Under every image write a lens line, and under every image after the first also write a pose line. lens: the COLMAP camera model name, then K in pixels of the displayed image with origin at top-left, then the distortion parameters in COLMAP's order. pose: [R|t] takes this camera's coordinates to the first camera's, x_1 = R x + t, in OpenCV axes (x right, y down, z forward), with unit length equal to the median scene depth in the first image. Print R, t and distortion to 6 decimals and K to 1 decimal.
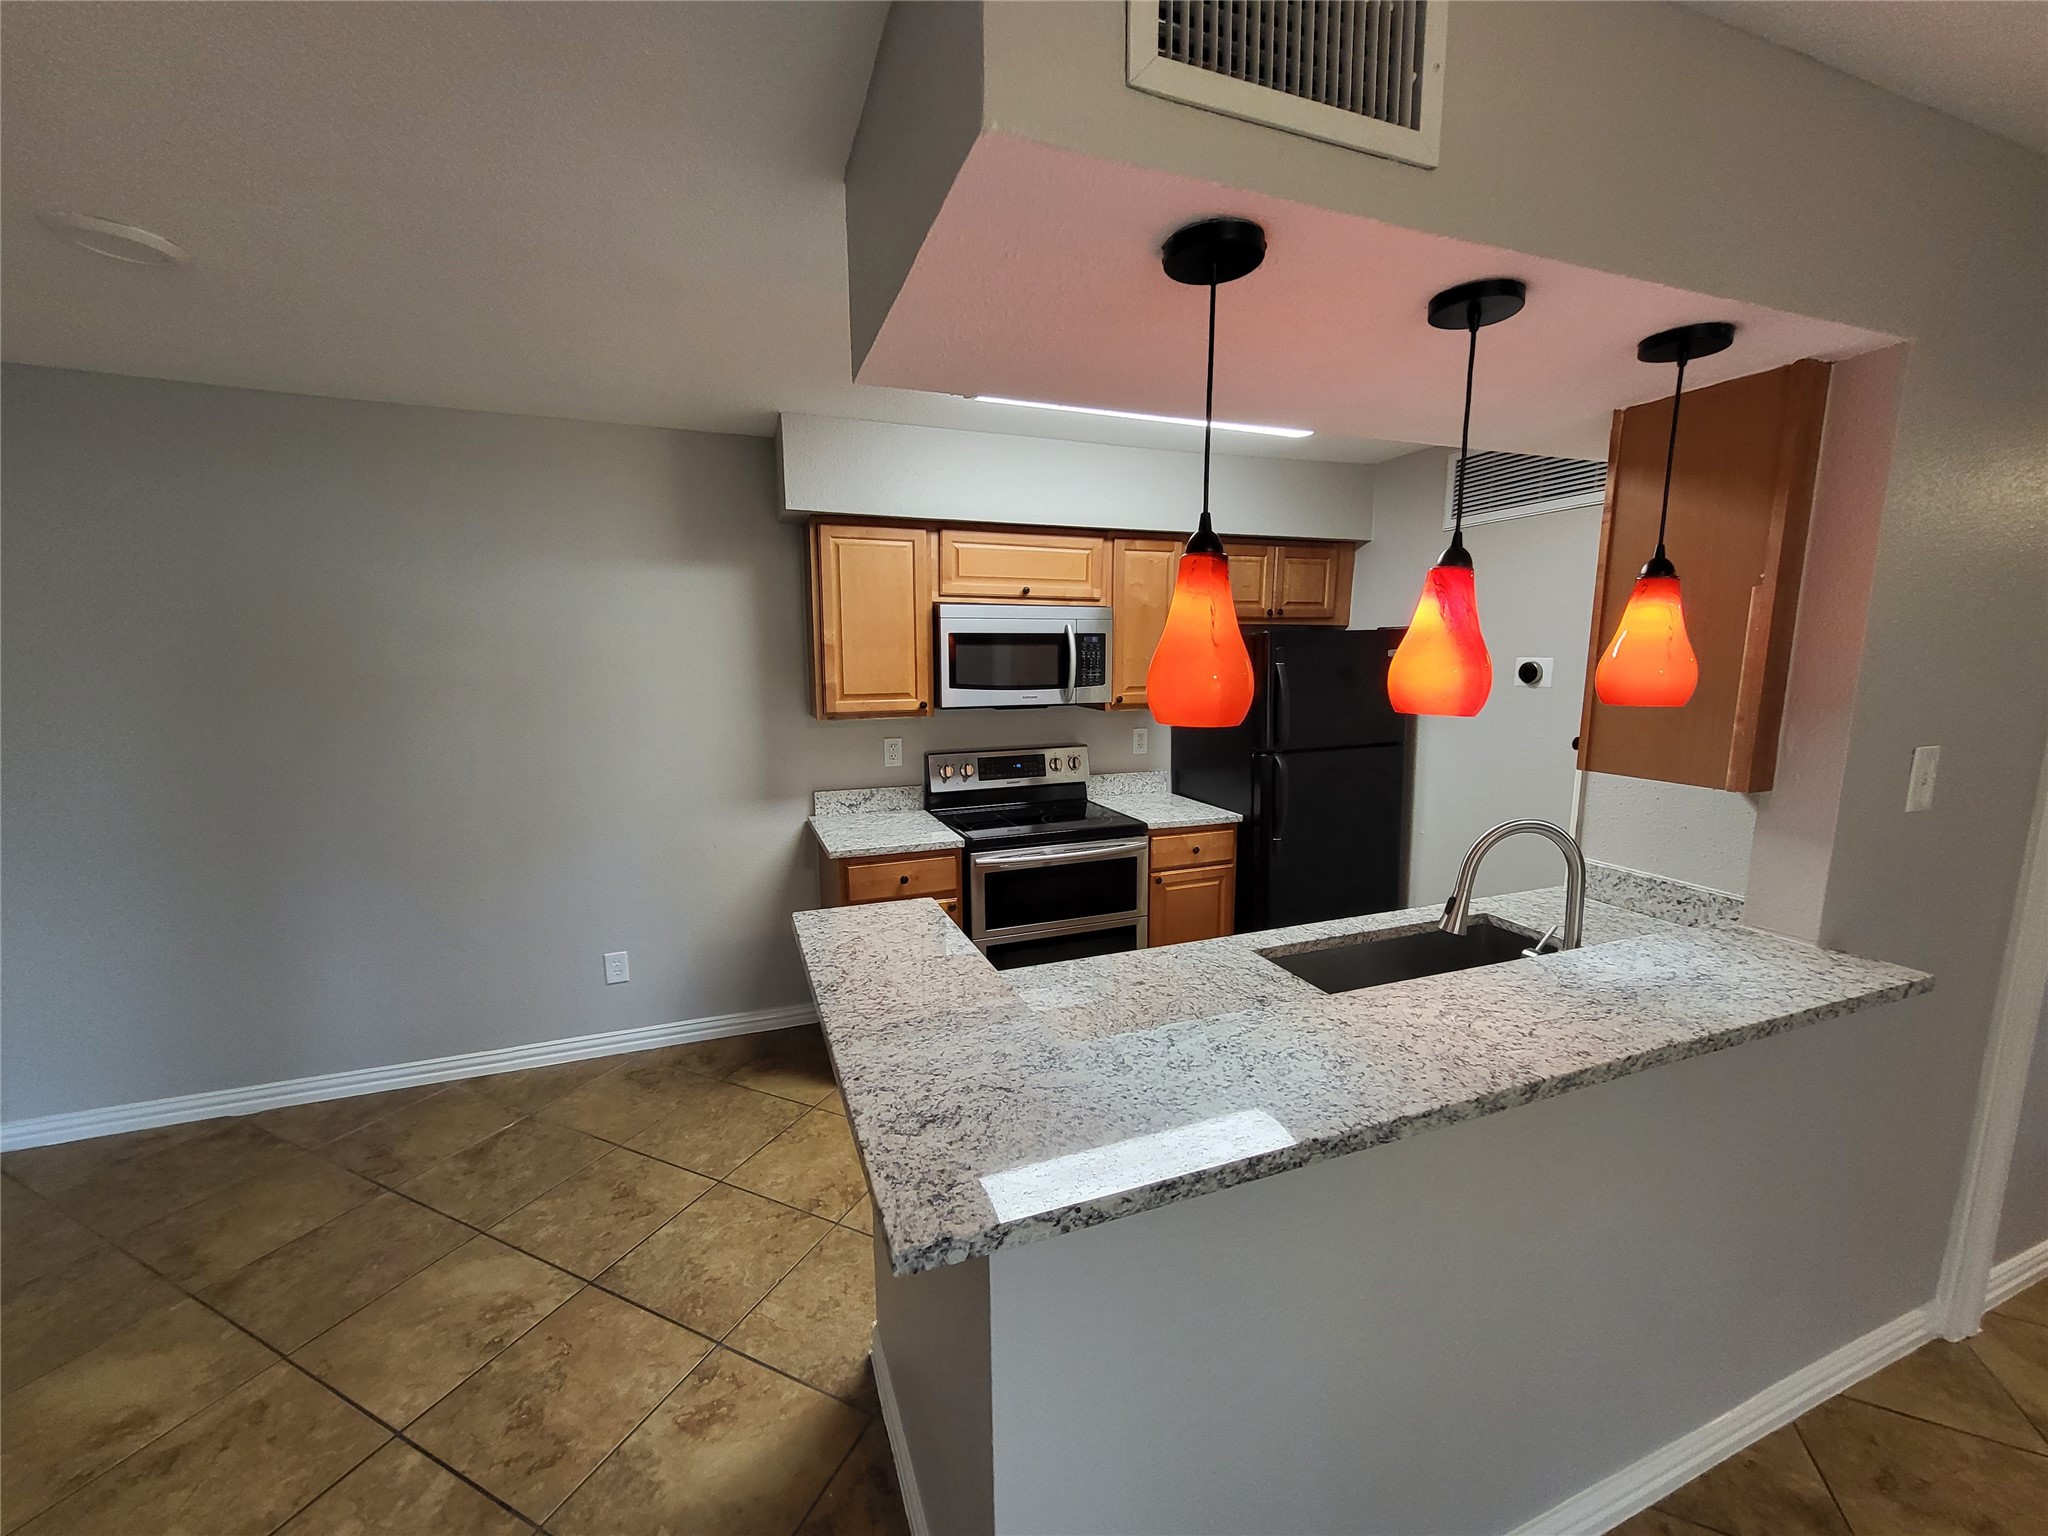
lens RADIAL K [[806.8, 0, 1021.9], [0, 806.8, 770.7], [0, 0, 1]] dist [0.001700, 0.000573]
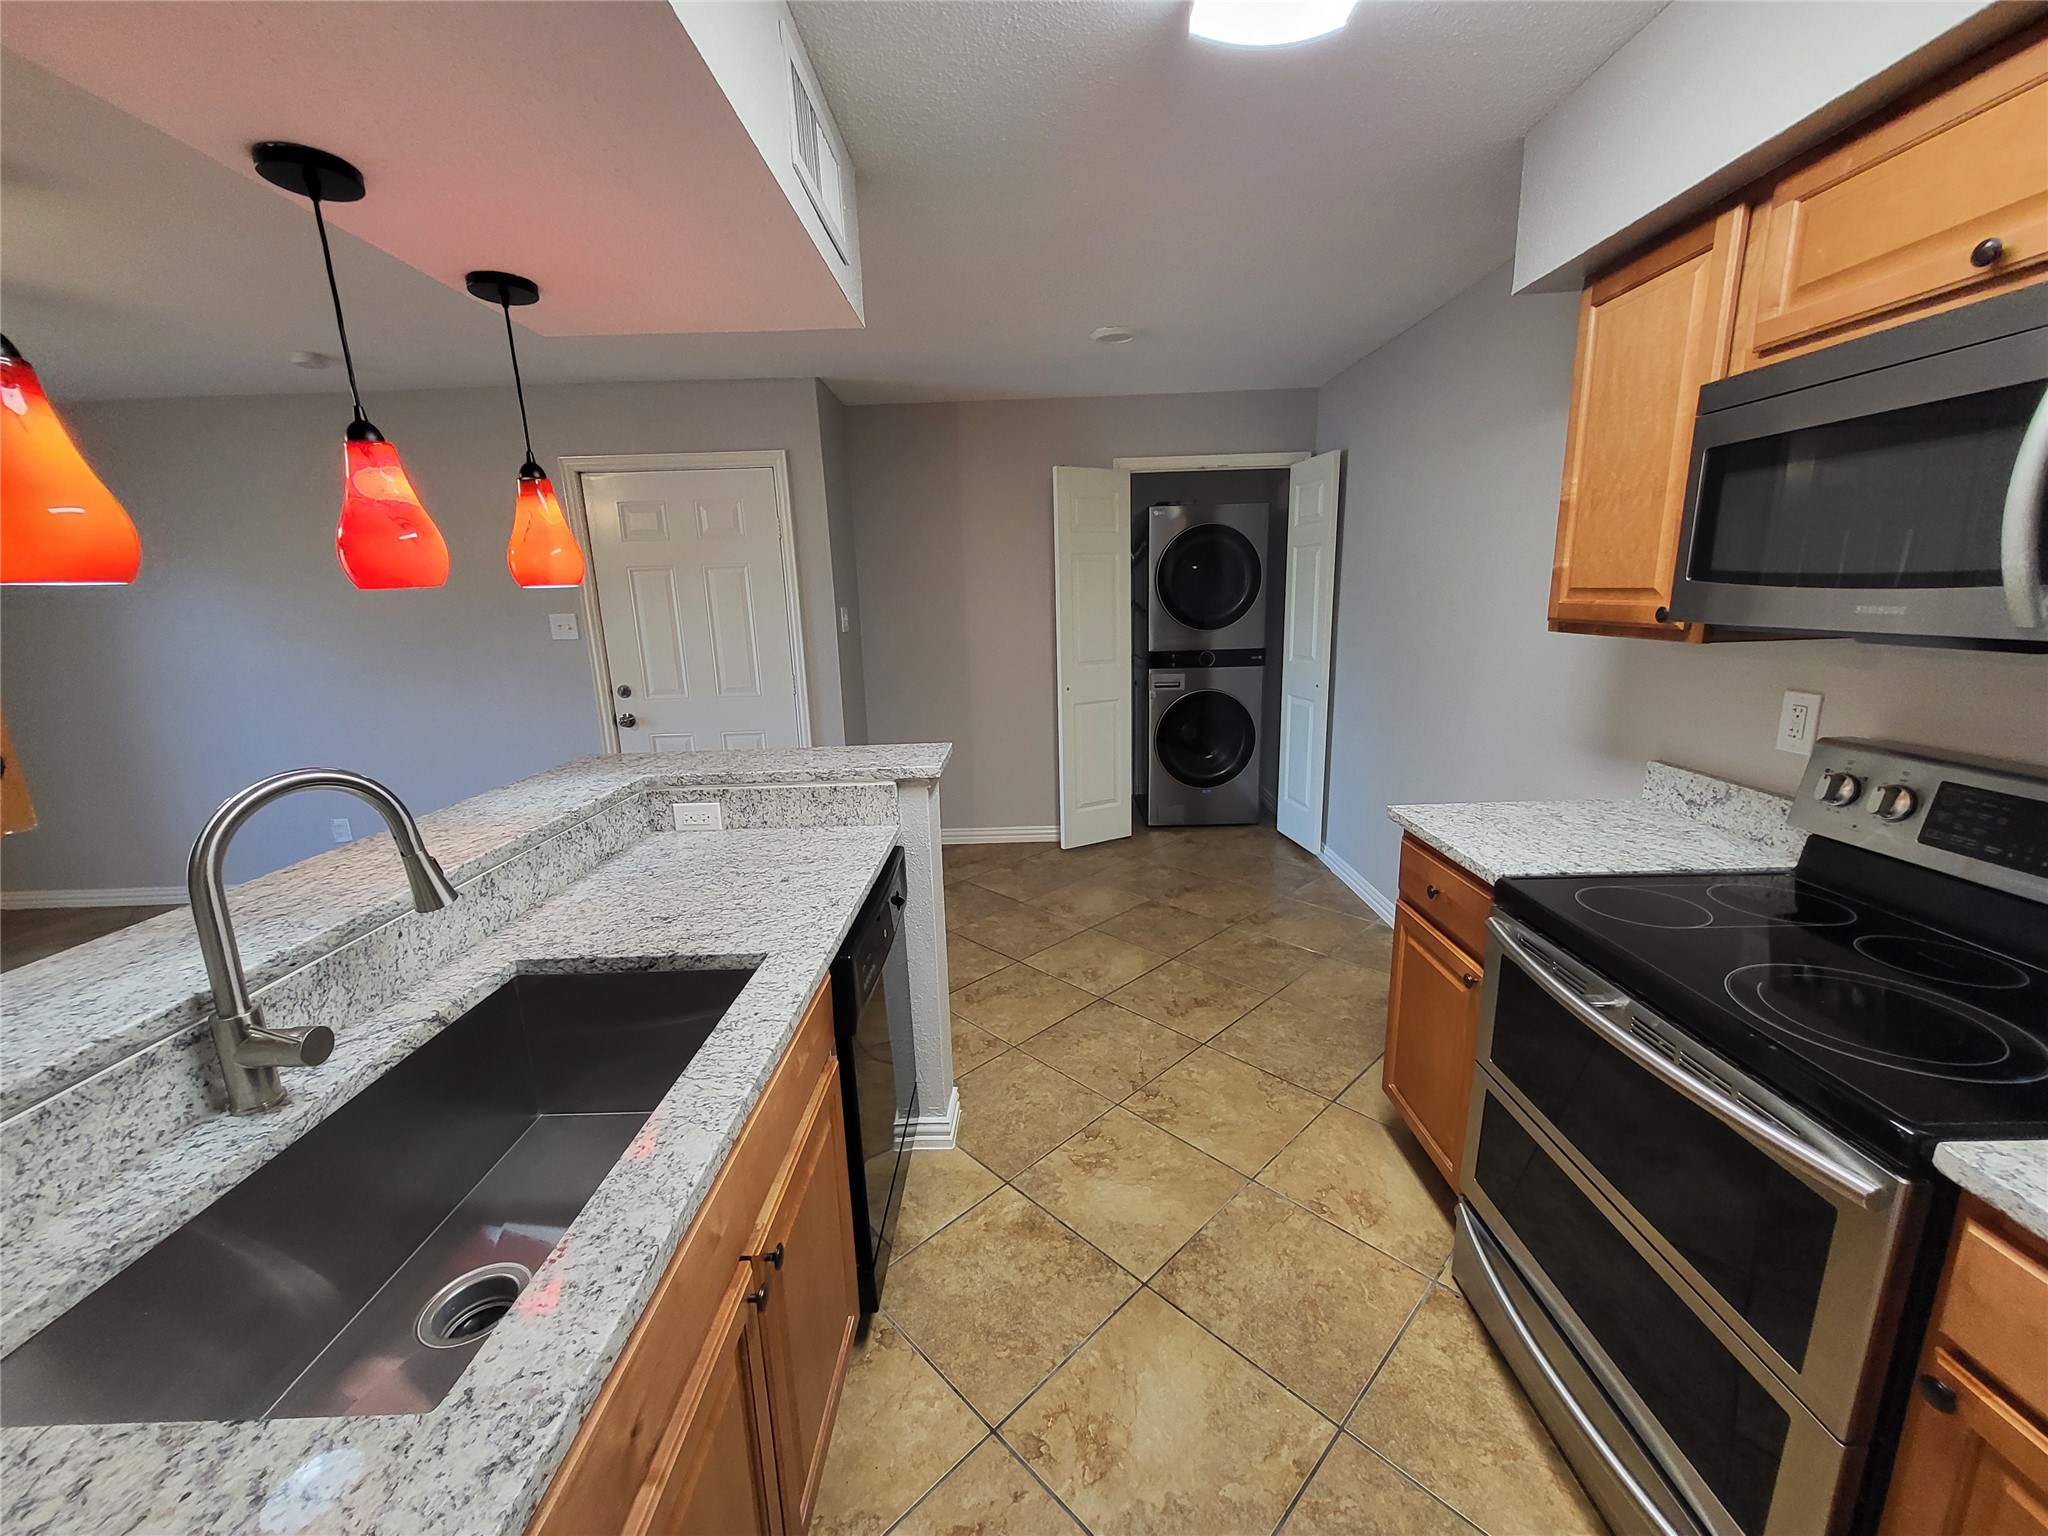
lens RADIAL K [[806.8, 0, 1026.6], [0, 806.8, 765.5], [0, 0, 1]] dist [0.001700, 0.000573]
pose [[-0.361735, 0.213638, -0.907473, 0.474779], [-0.108326, 0.957164, 0.268517, -0.084577], [0.925966, 0.195435, -0.323097, 0.830166]]
